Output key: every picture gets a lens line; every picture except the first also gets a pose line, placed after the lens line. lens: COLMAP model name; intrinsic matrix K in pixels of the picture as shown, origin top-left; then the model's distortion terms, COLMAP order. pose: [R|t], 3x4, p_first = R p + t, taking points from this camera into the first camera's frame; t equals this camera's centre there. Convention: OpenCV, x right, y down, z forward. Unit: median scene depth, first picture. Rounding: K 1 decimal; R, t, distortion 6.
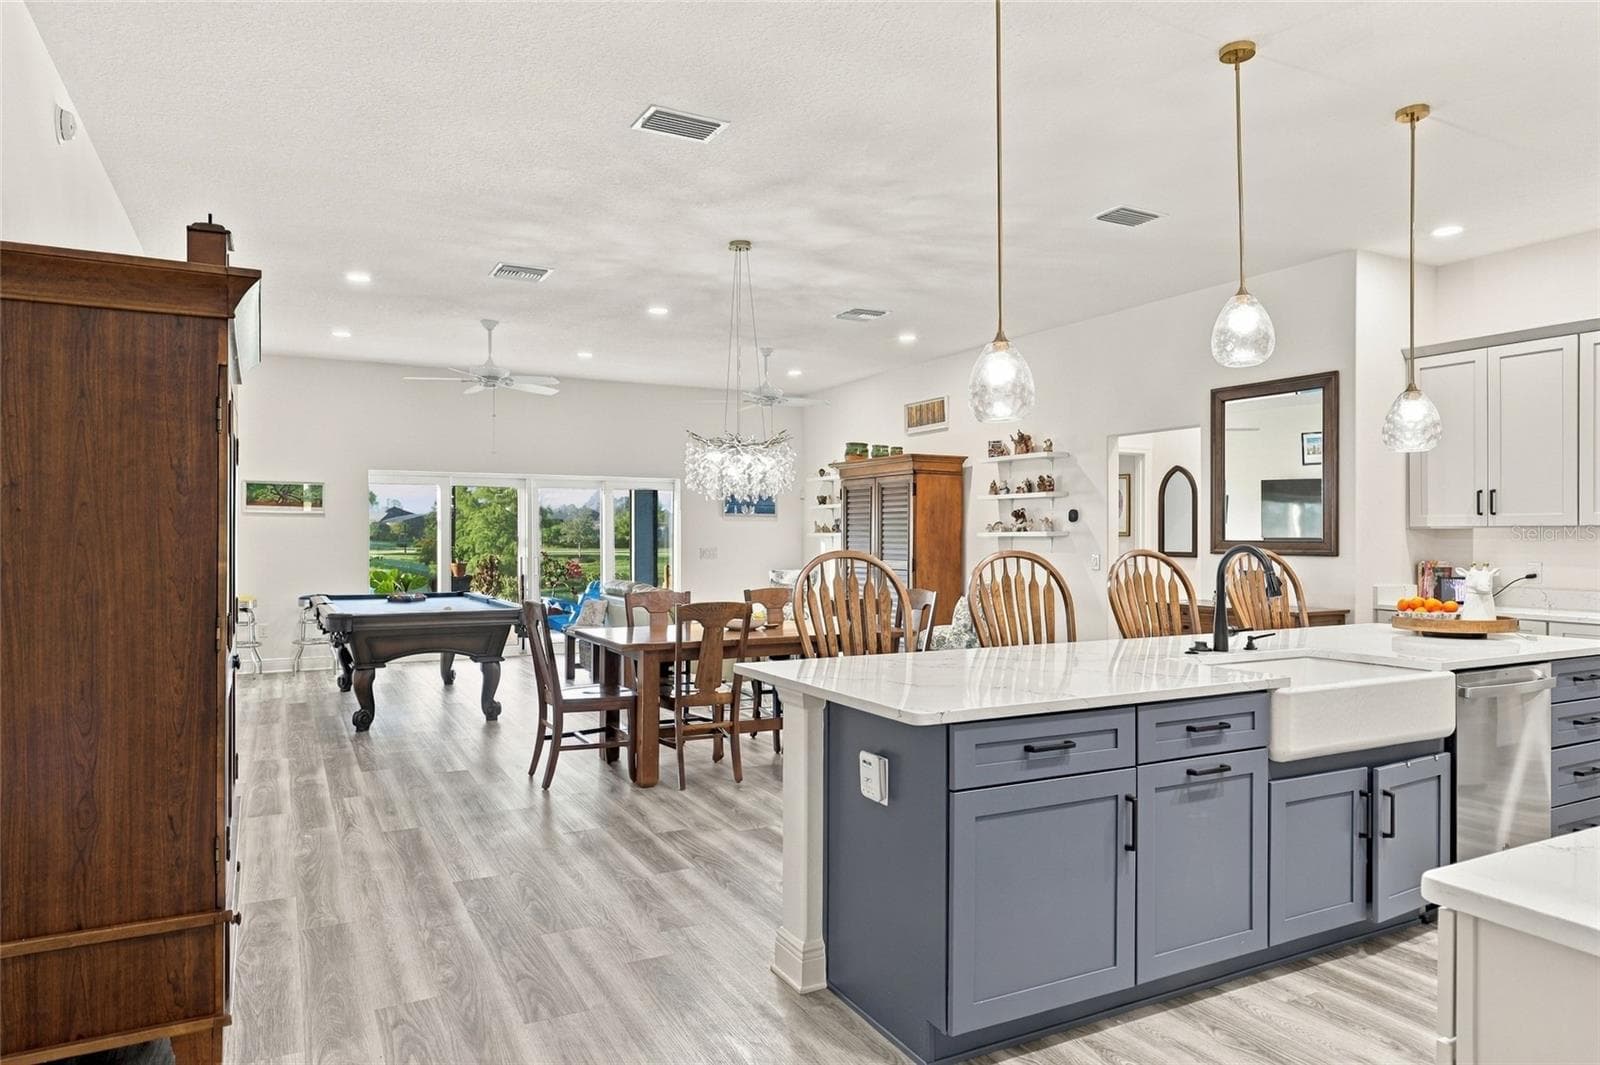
lens RADIAL K [[981.4, 0, 800.0], [0, 981.4, 532.5], [0, 0, 1]] dist [0.001338, 0.000248]
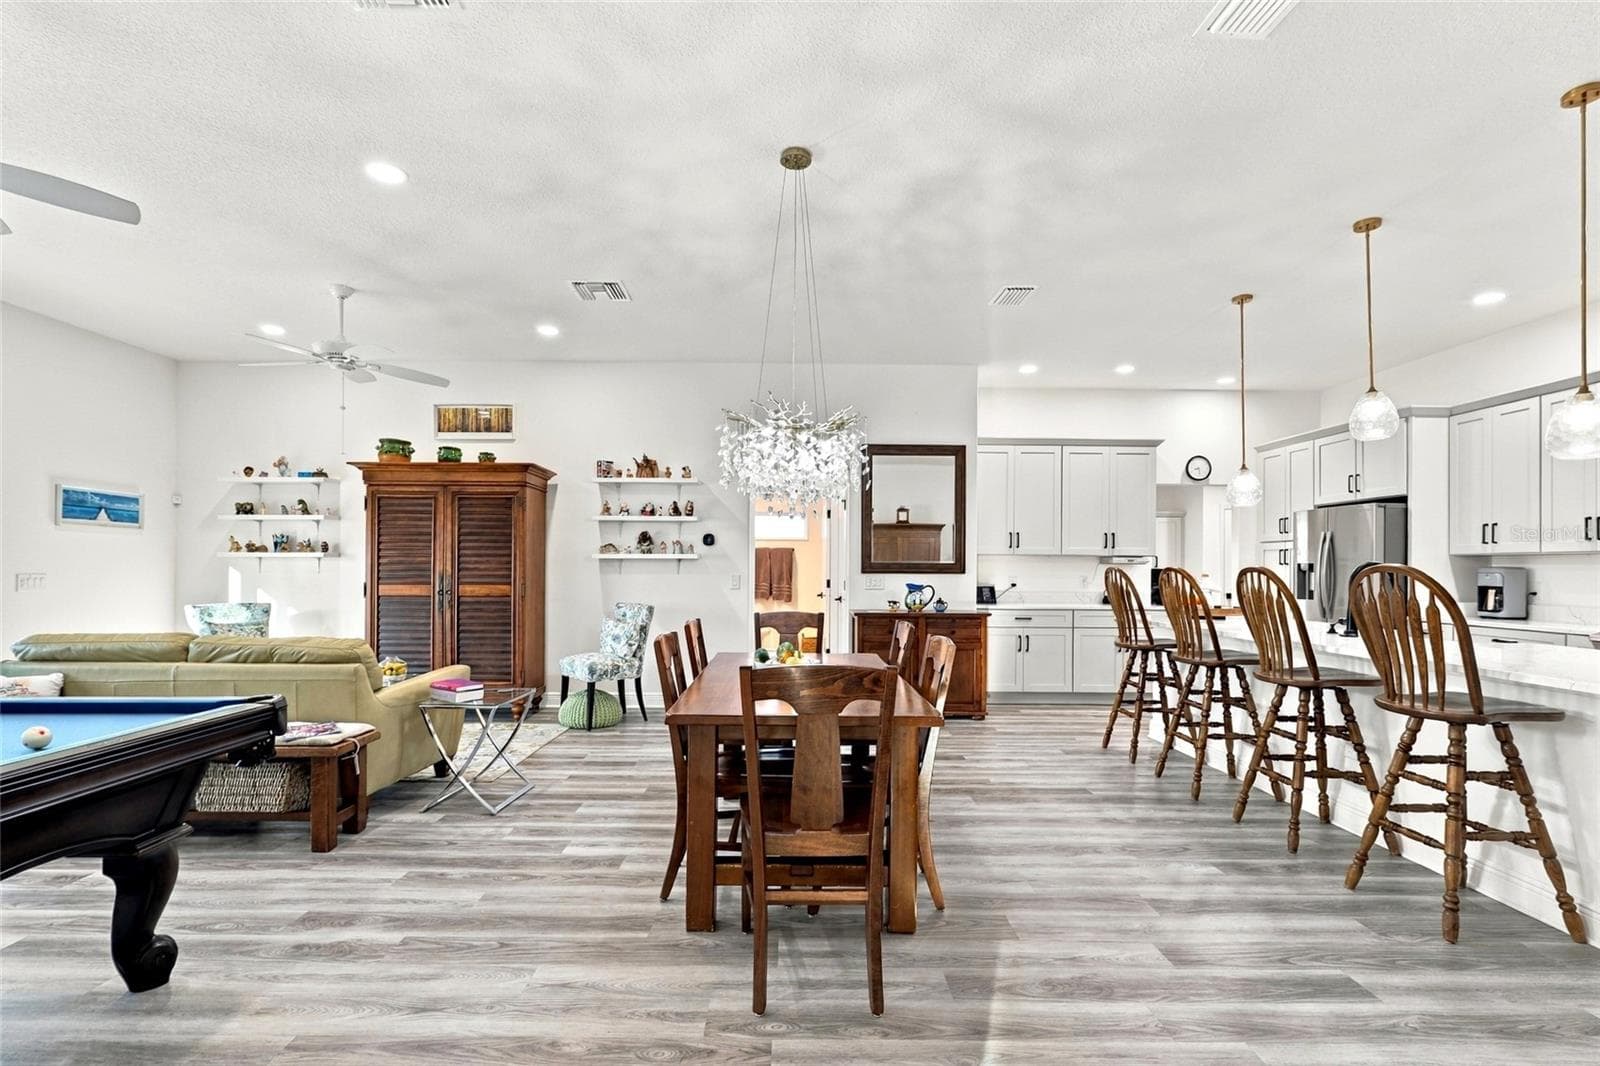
lens RADIAL K [[736.4, 0, 783.8], [0, 736.4, 557.5], [0, 0, 1]] dist [0.000945, -0.000155]
pose [[0.468148, 0.012132, 0.883567, -0.379266], [-0.007042, 0.999925, -0.009998, 0.009508], [-0.883622, -0.001542, 0.468198, 0.514350]]
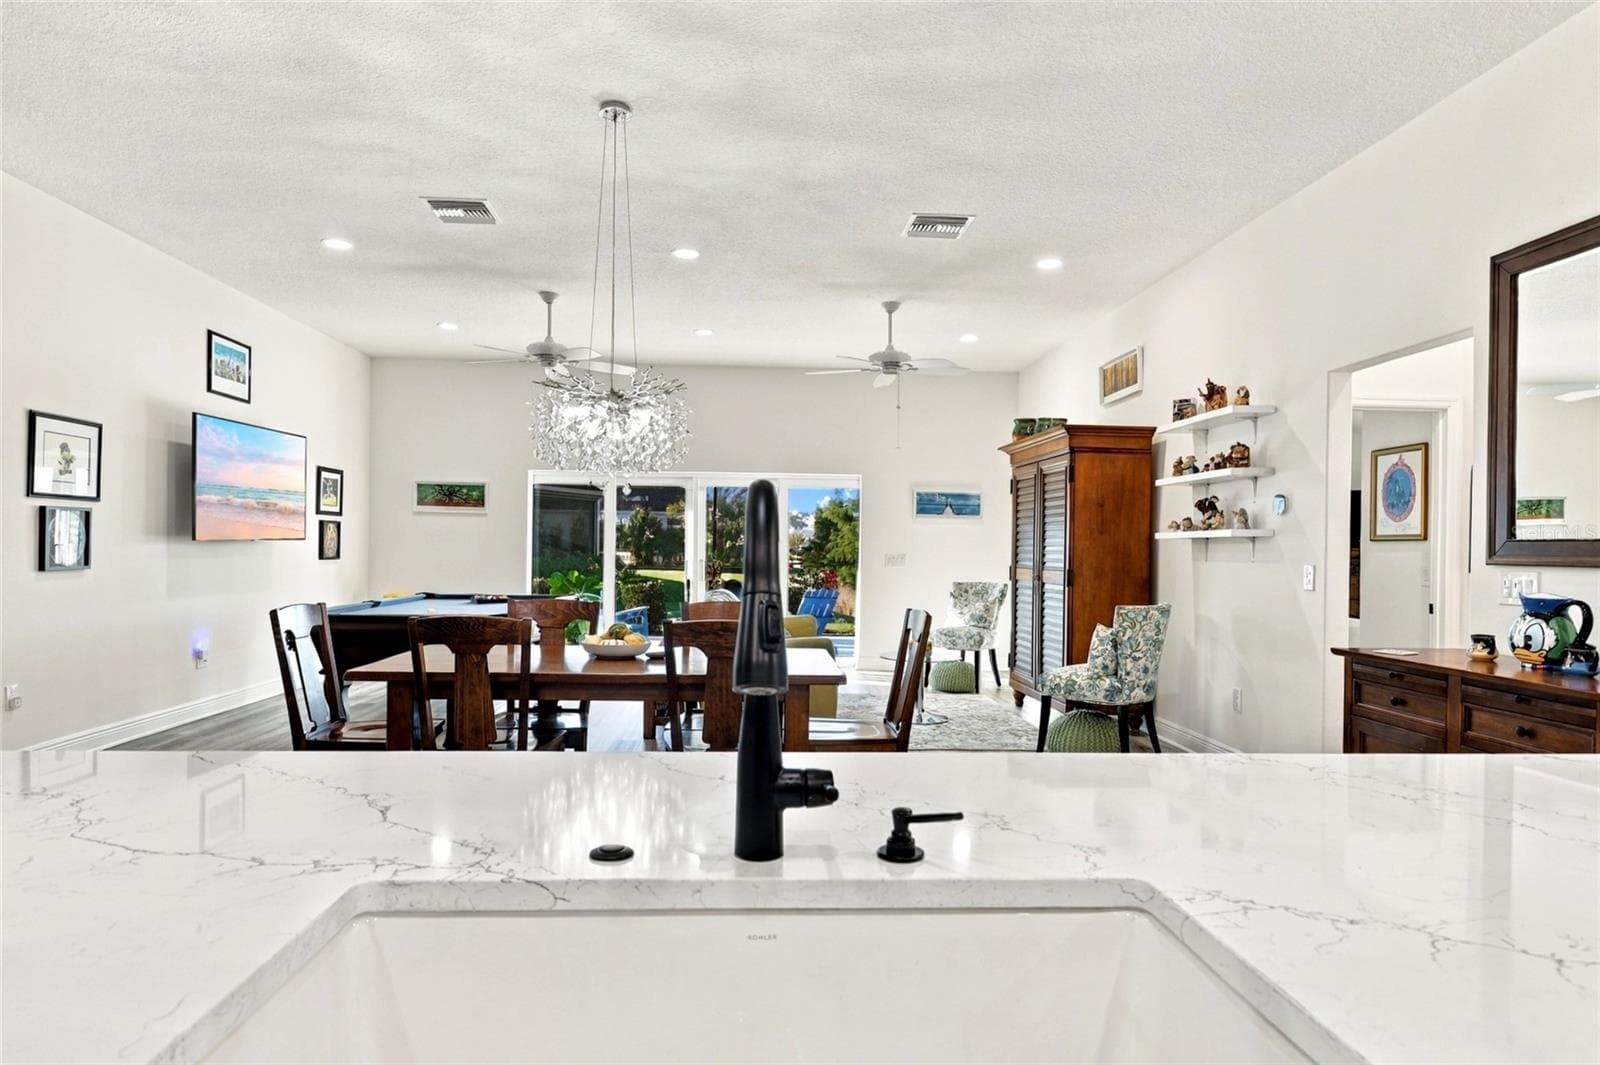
lens RADIAL K [[922.0, 0, 800.0], [0, 922.0, 532.5], [0, 0, 1]] dist [0.001751, 0.000304]
pose [[0.909419, 0.003843, -0.415864, 0.231368], [-0.010745, 0.999841, -0.014258, 0.012069], [0.415743, 0.017435, 0.909315, 0.315435]]
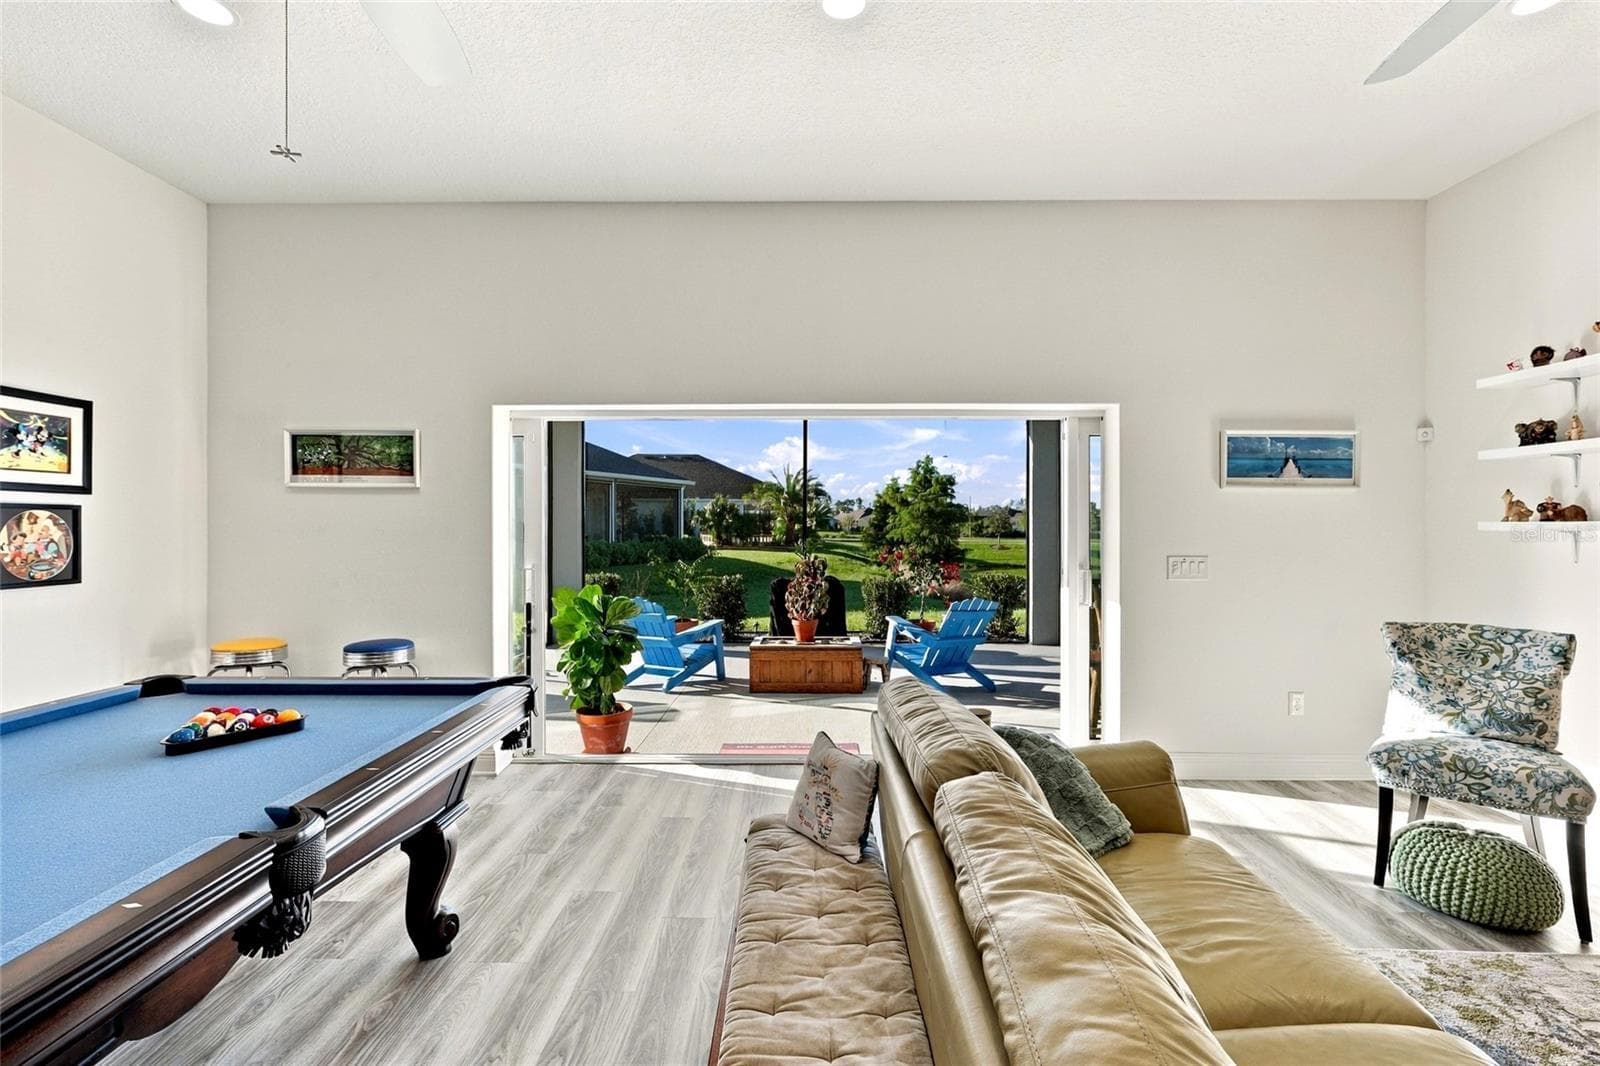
lens RADIAL K [[717.5, 0, 800.0], [0, 717.5, 533.0], [0, 0, 1]] dist [0.001509, 0.000248]
pose [[0.880863, 0.004372, -0.473352, -0.125704], [0.000419, 0.999950, 0.010014, 0.002317], [0.473372, -0.009019, 0.880816, 0.861568]]
